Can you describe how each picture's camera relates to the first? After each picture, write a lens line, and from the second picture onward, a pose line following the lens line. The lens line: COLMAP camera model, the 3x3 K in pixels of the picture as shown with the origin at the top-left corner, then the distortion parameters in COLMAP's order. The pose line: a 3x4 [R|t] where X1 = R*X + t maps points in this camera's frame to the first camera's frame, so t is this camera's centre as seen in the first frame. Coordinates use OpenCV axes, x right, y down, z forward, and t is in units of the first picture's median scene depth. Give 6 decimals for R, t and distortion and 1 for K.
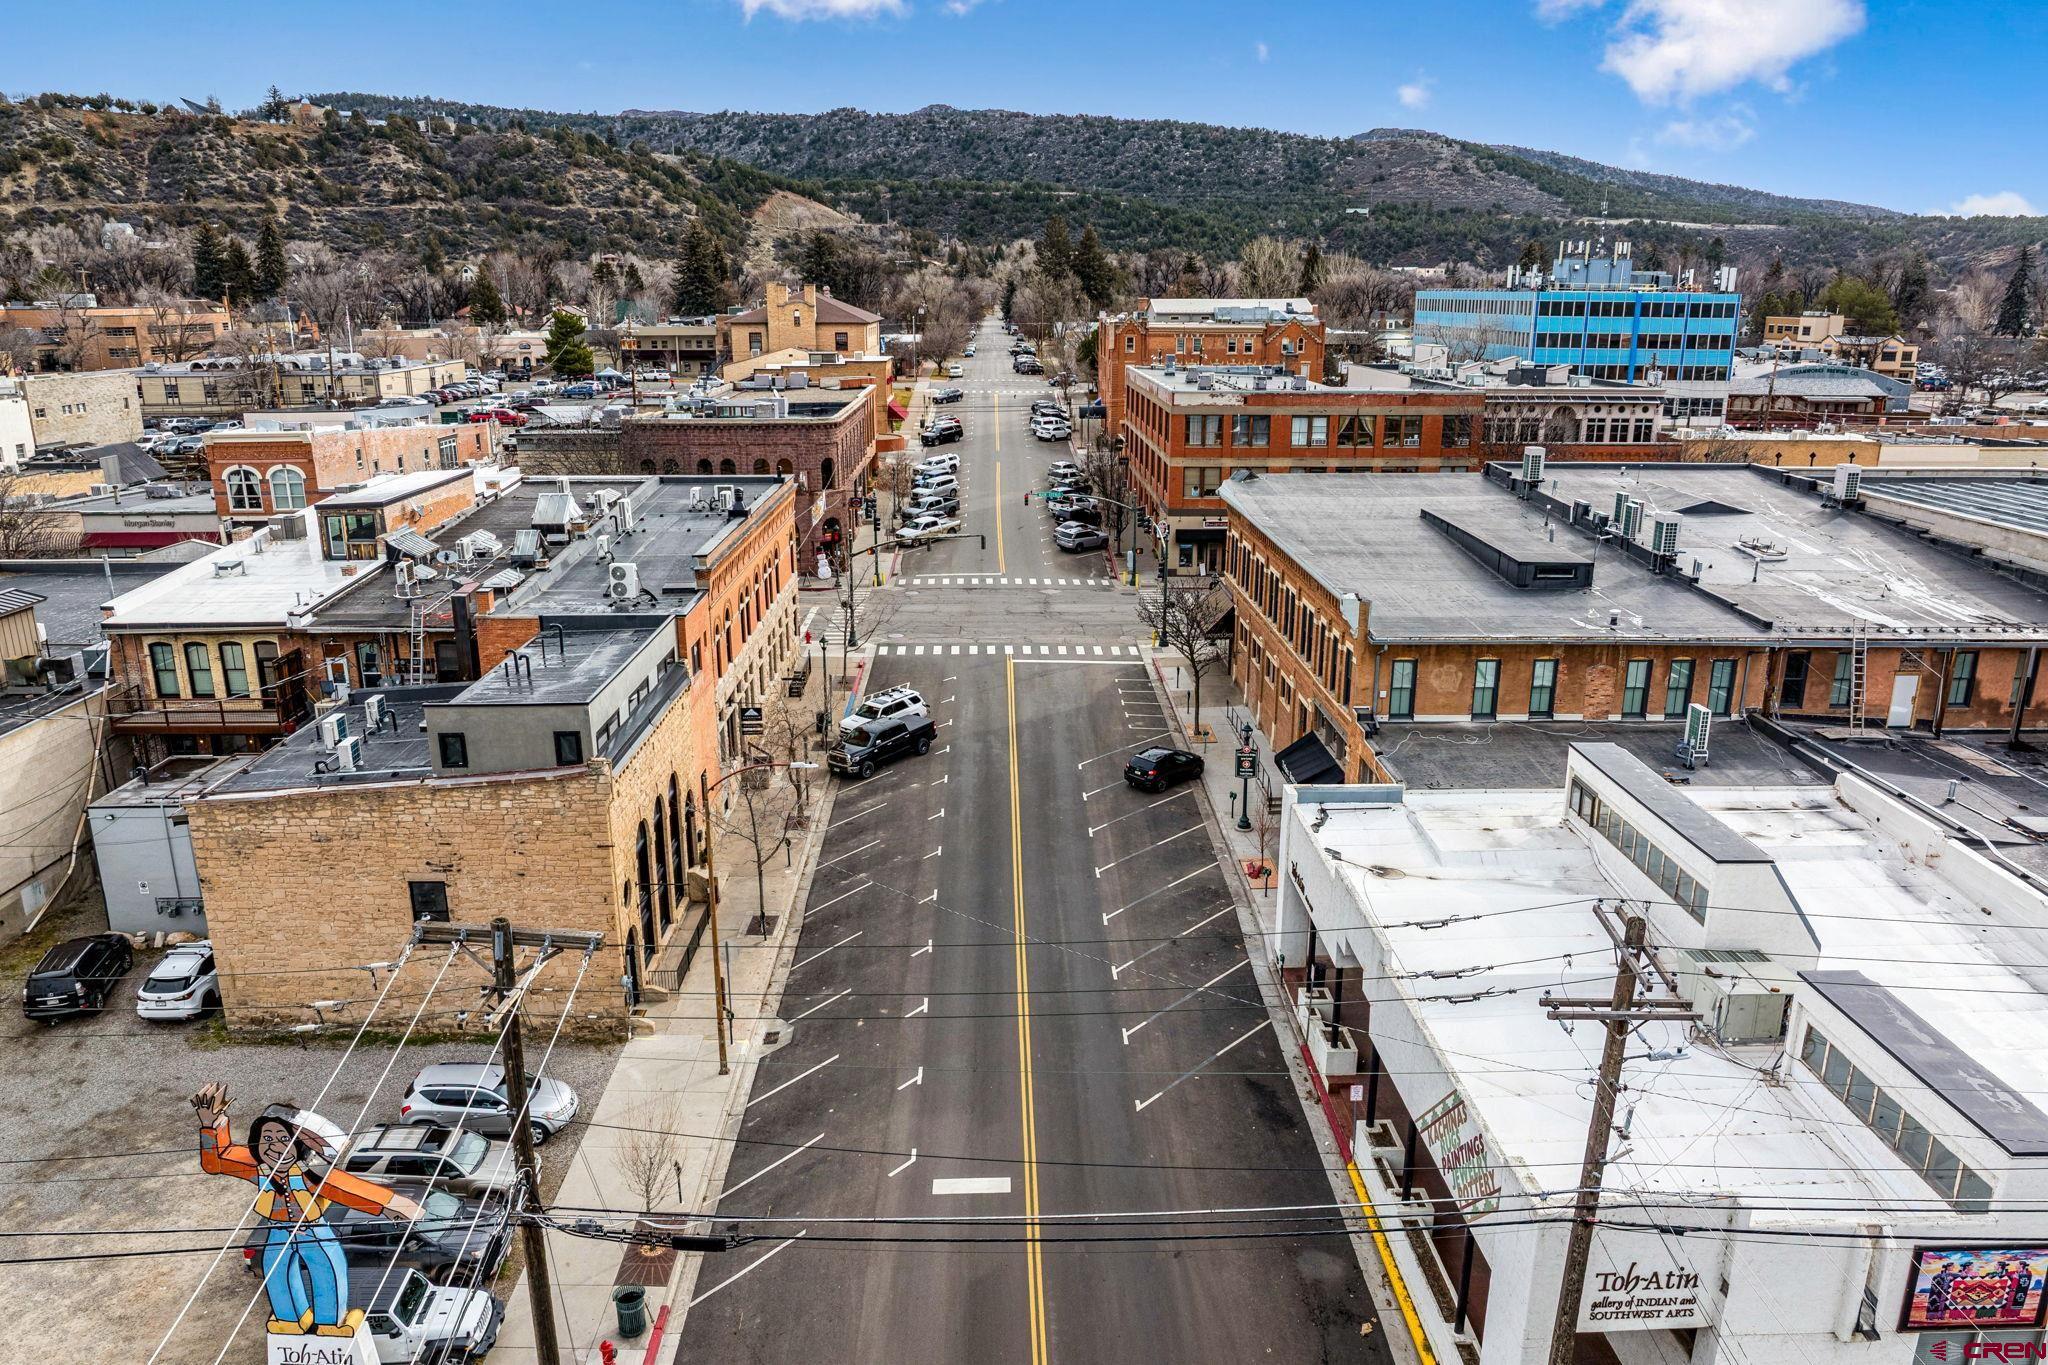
lens RADIAL K [[1450.0, 0, 1034.7], [0, 1450.0, 730.9], [0, 0, 1]] dist [-0.050818, 0.023189]
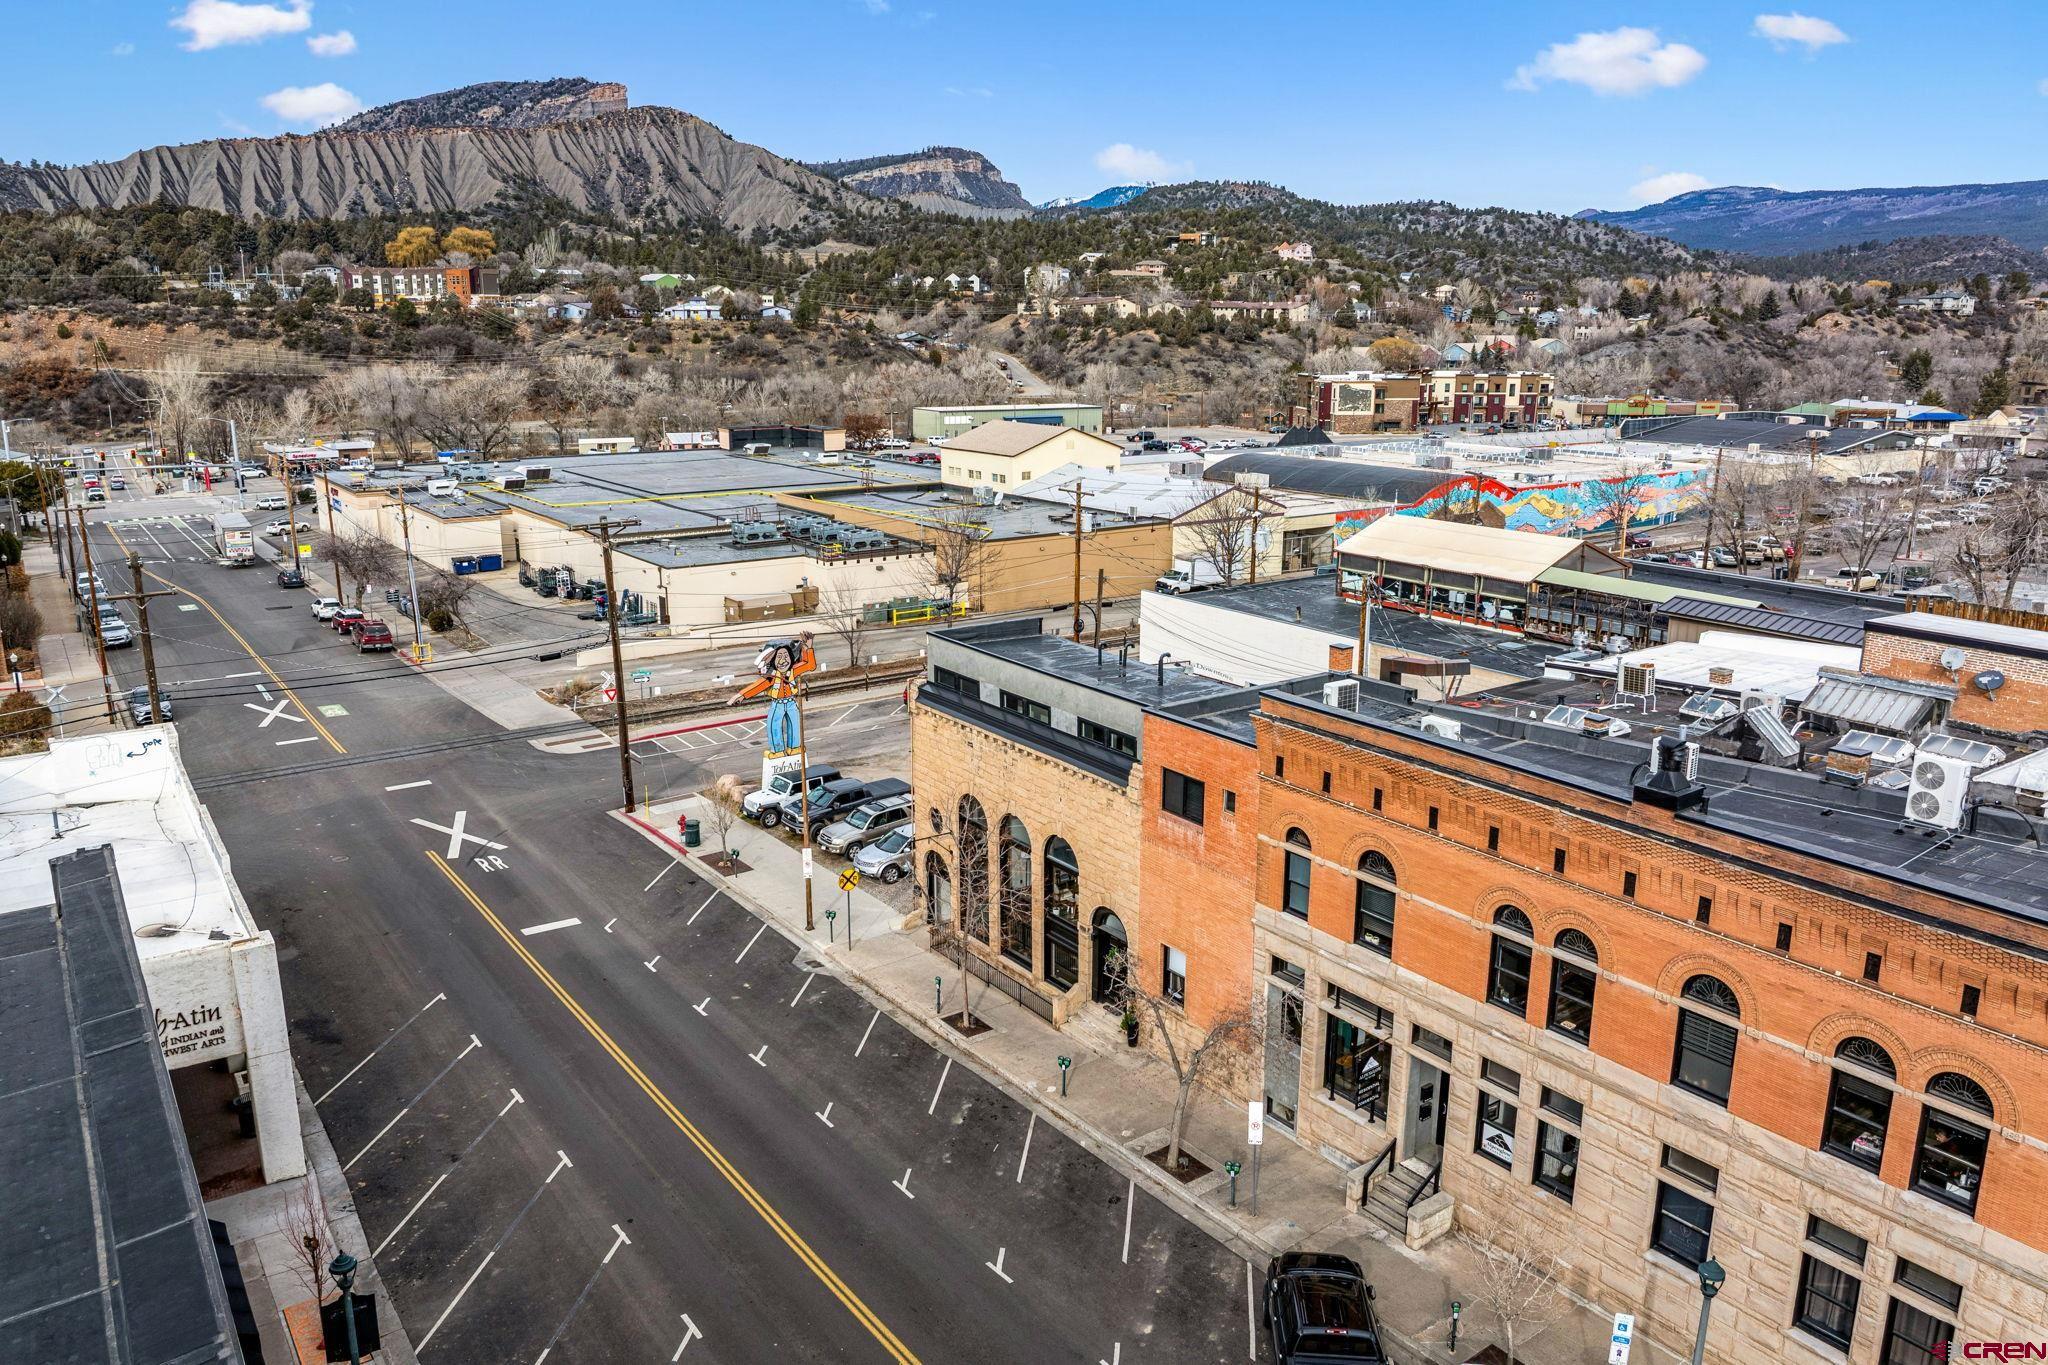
lens RADIAL K [[1450.0, 0, 1038.6], [0, 1450.0, 667.3], [0, 0, 1]] dist [-0.050818, 0.023189]
pose [[-0.827338, 0.123820, -0.547887, 0.103281], [-0.170091, 0.874381, 0.454453, -0.212537], [0.535332, 0.469177, -0.702348, 0.736611]]
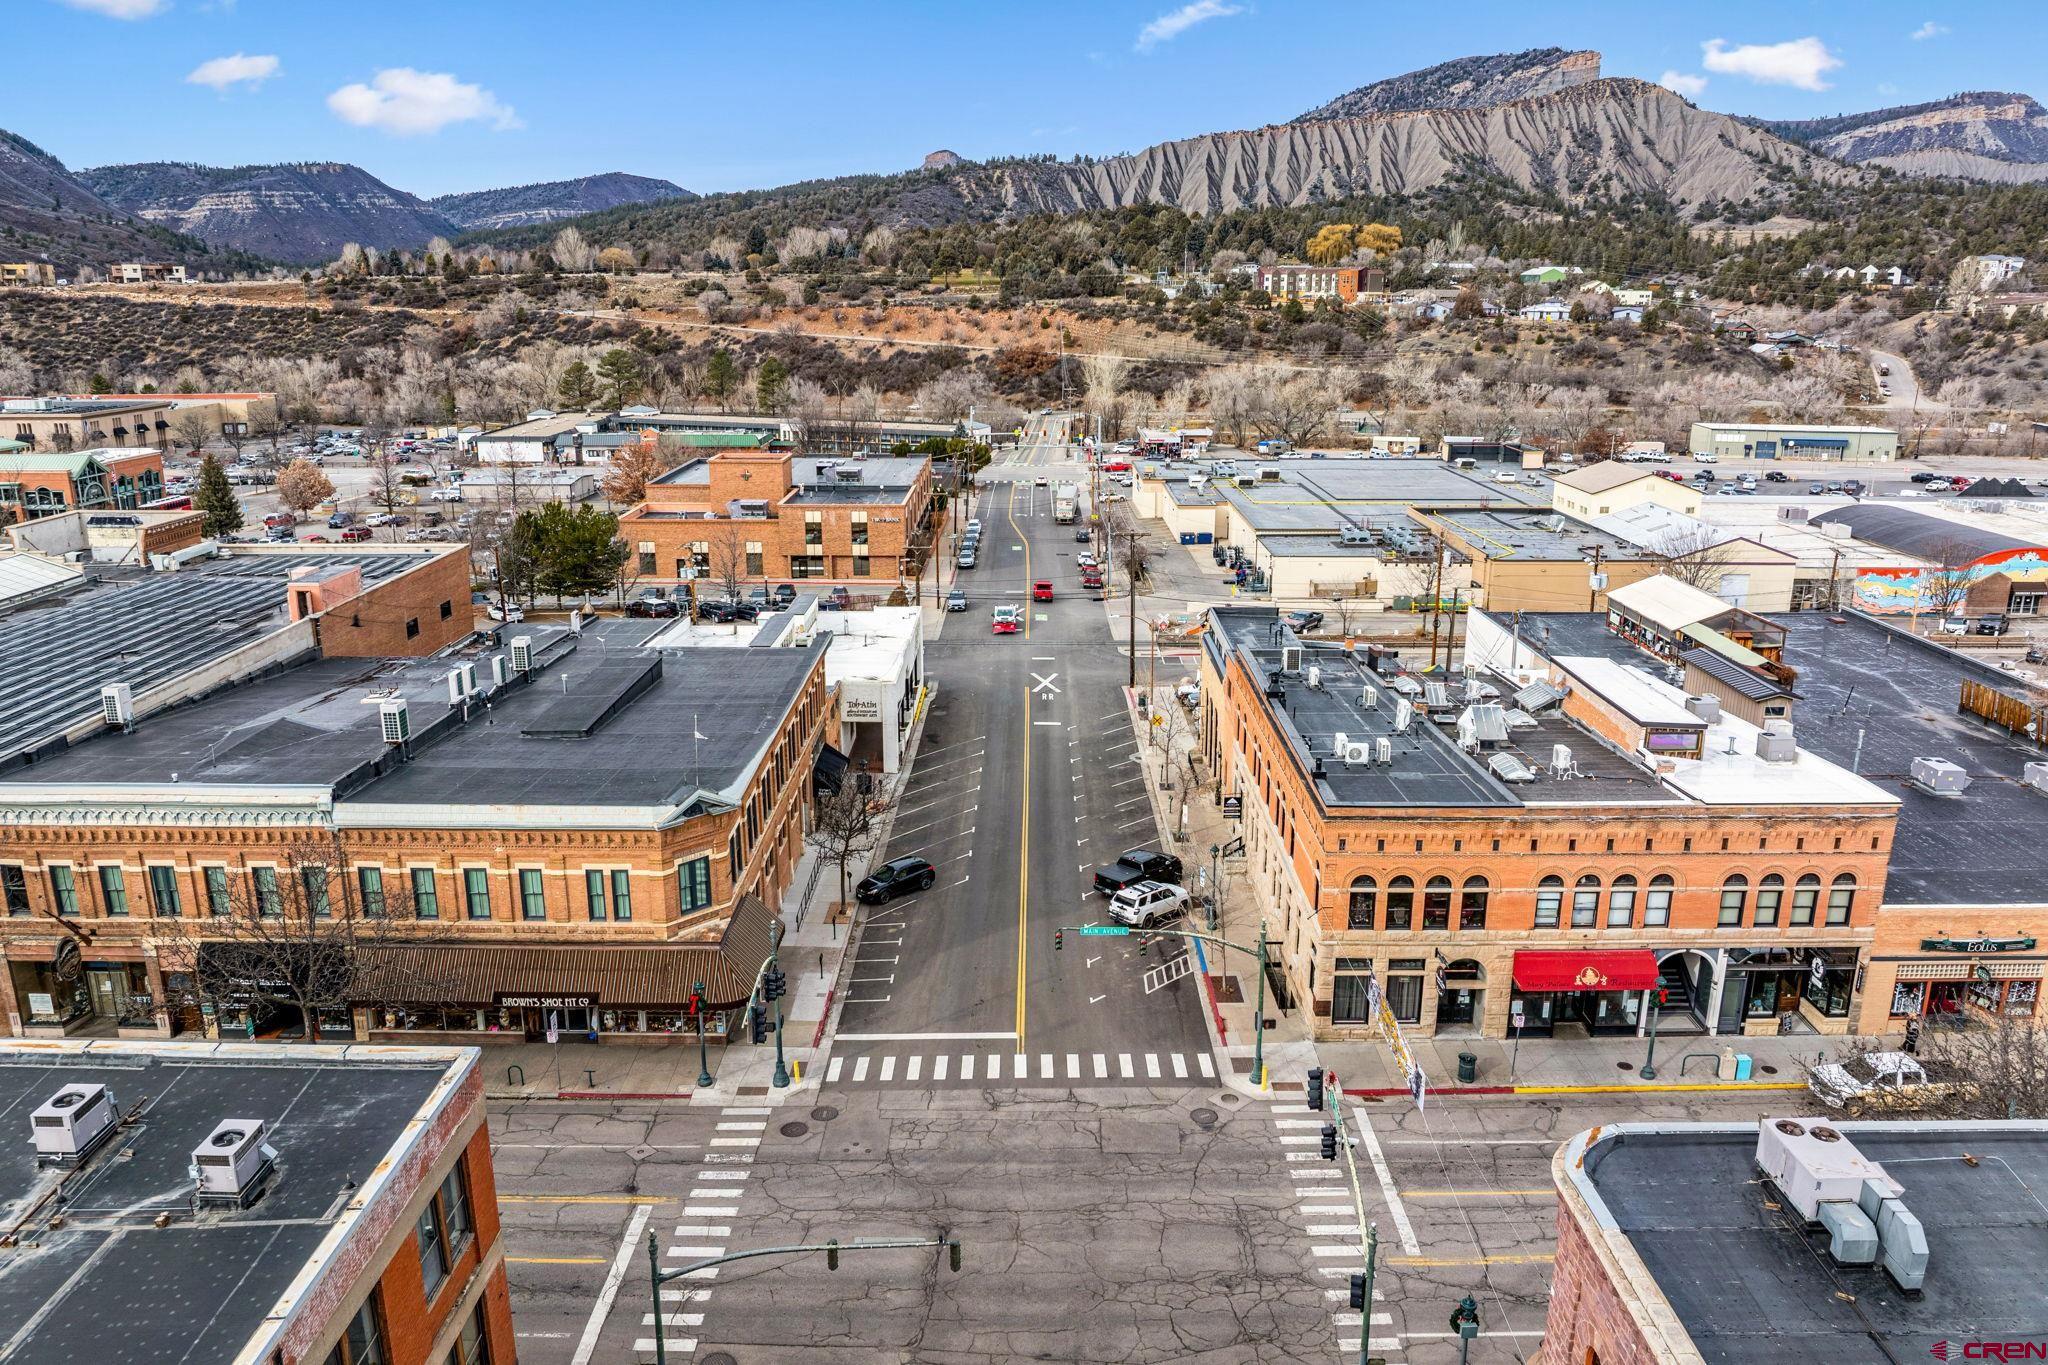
lens RADIAL K [[1450.0, 0, 1067.3], [0, 1450.0, 654.0], [0, 0, 1]] dist [-0.050818, 0.023189]
pose [[-0.999955, -0.009124, 0.002550, -0.032306], [-0.006487, 0.855564, 0.517657, -0.464425], [-0.006905, 0.517617, -0.855584, 1.205004]]
